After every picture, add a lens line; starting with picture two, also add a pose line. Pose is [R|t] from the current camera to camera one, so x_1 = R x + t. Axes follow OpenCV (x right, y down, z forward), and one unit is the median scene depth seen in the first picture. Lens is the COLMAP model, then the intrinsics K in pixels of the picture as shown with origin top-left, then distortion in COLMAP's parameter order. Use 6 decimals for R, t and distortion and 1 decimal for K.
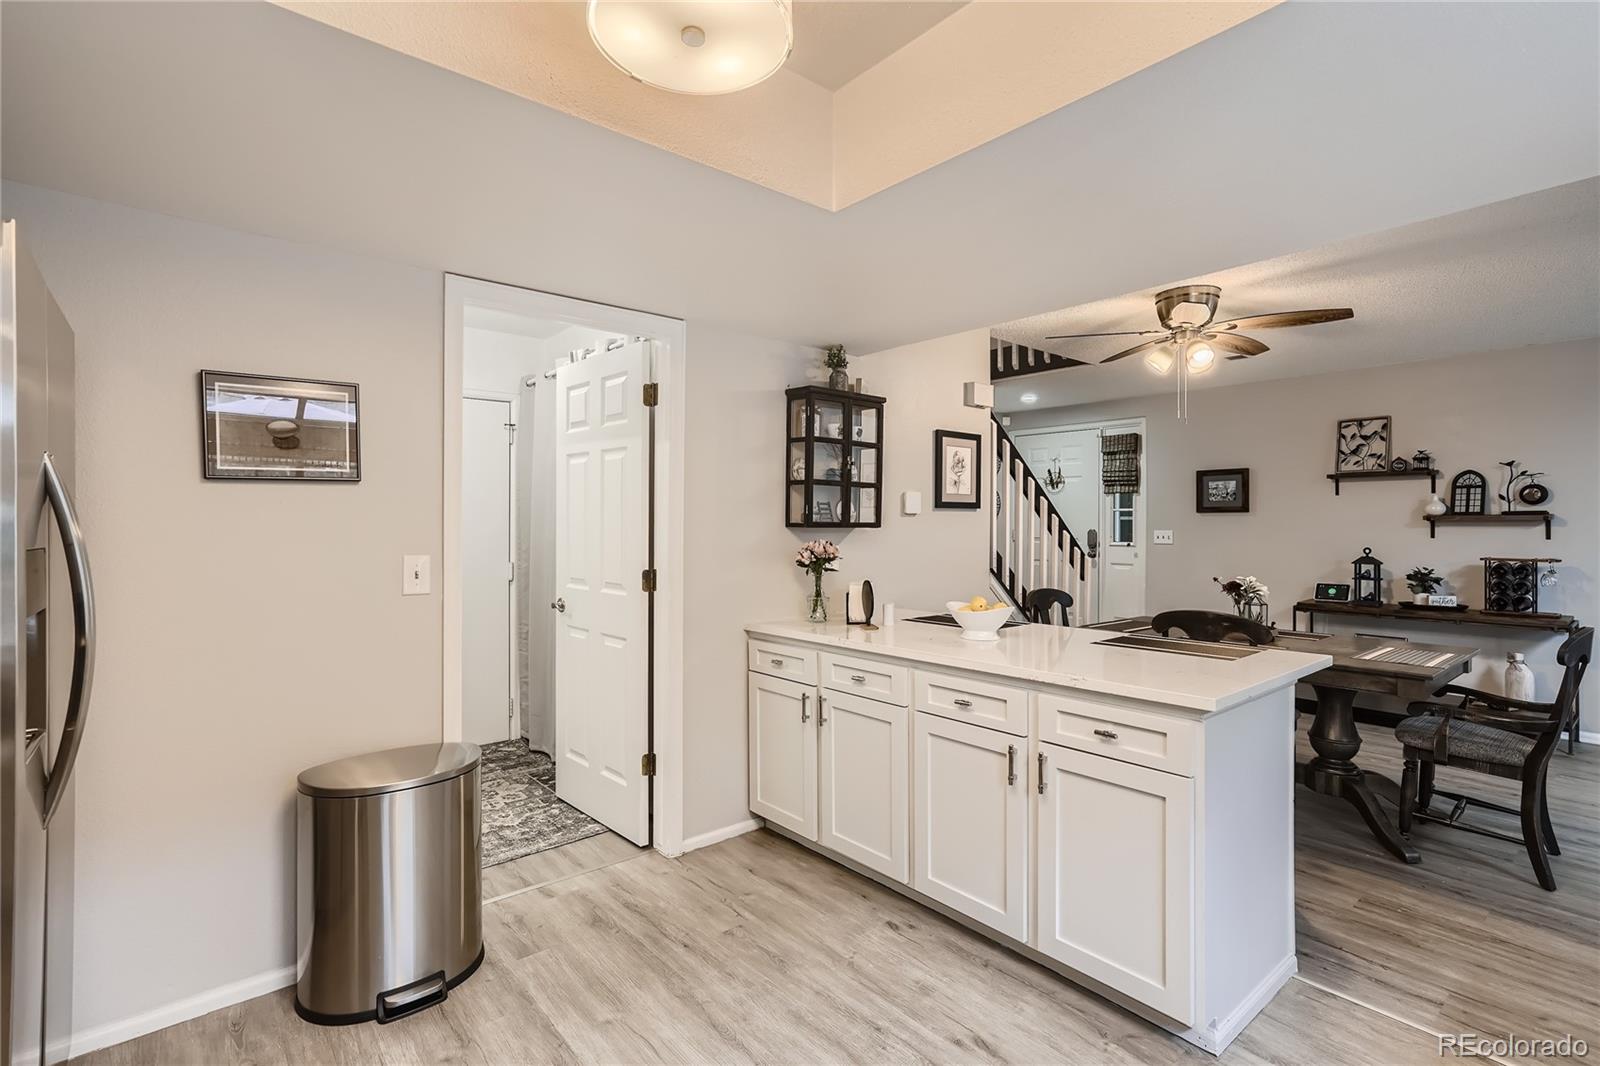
lens RADIAL K [[759.3, 0, 783.5], [0, 759.3, 531.3], [0, 0, 1]] dist [-0.017665, 0.017601]
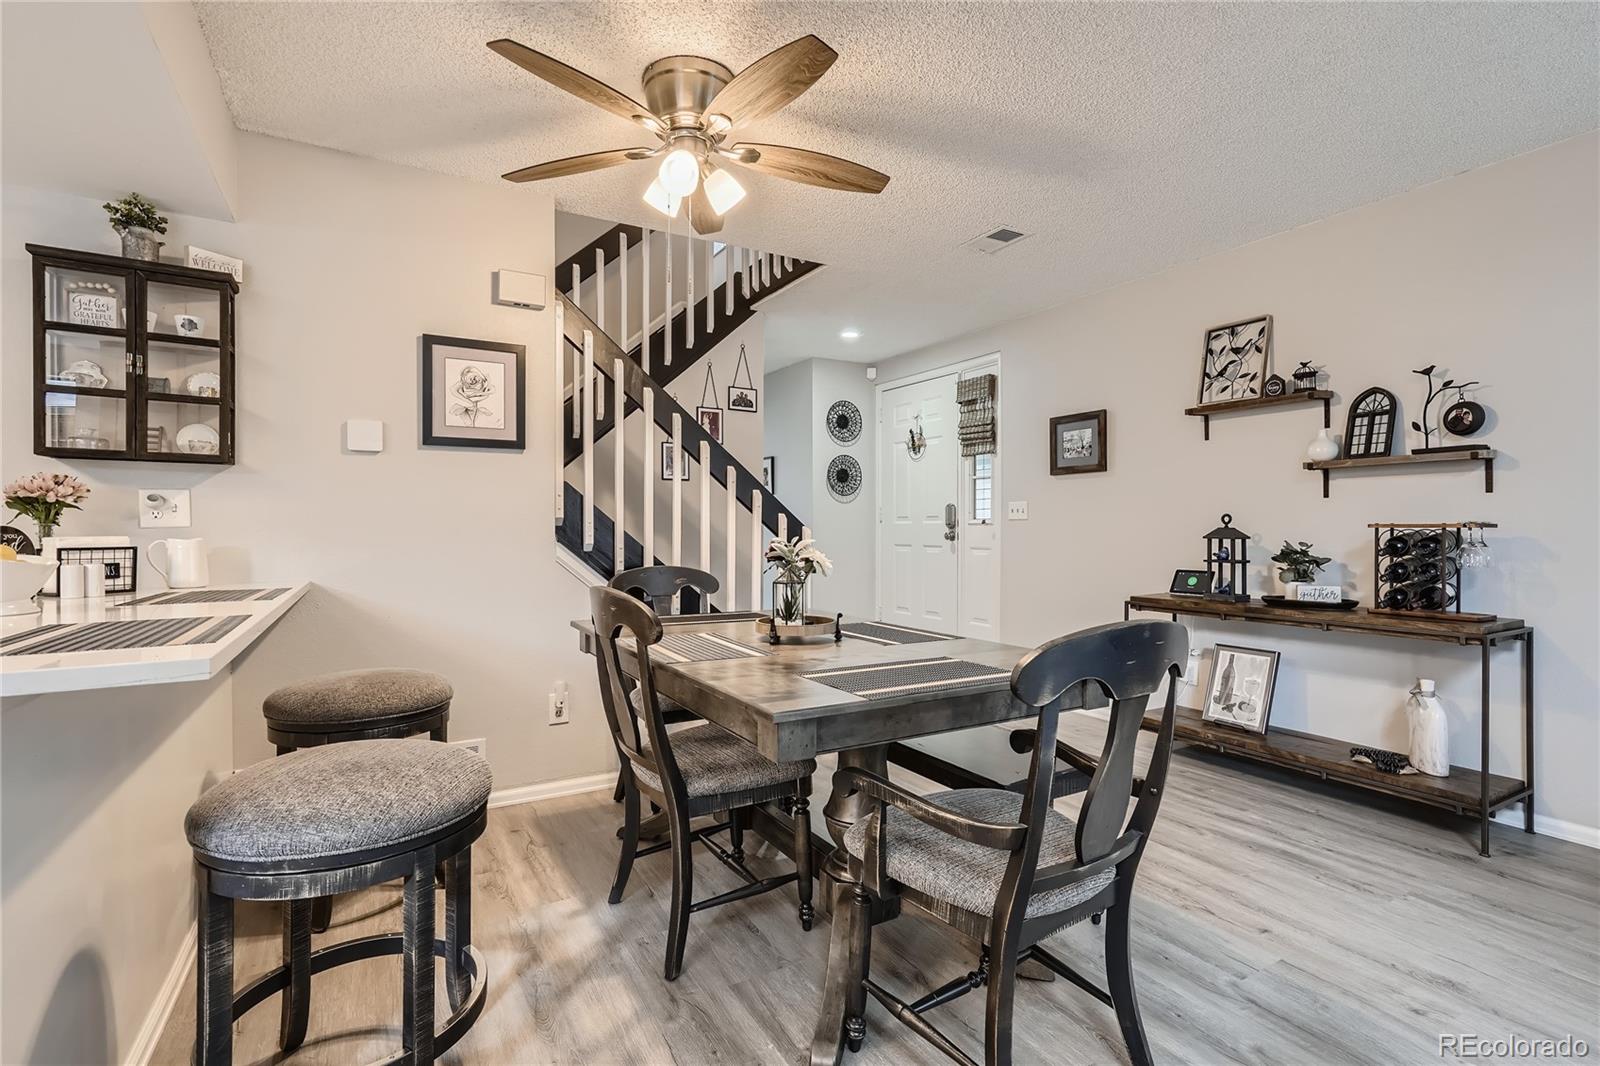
lens RADIAL K [[759.3, 0, 789.9], [0, 759.3, 536.3], [0, 0, 1]] dist [-0.017665, 0.017601]
pose [[0.984473, 0.001016, -0.175535, 0.534905], [-0.001178, 0.999999, -0.000820, 0.044284], [0.175534, 0.001014, 0.984473, 0.293616]]
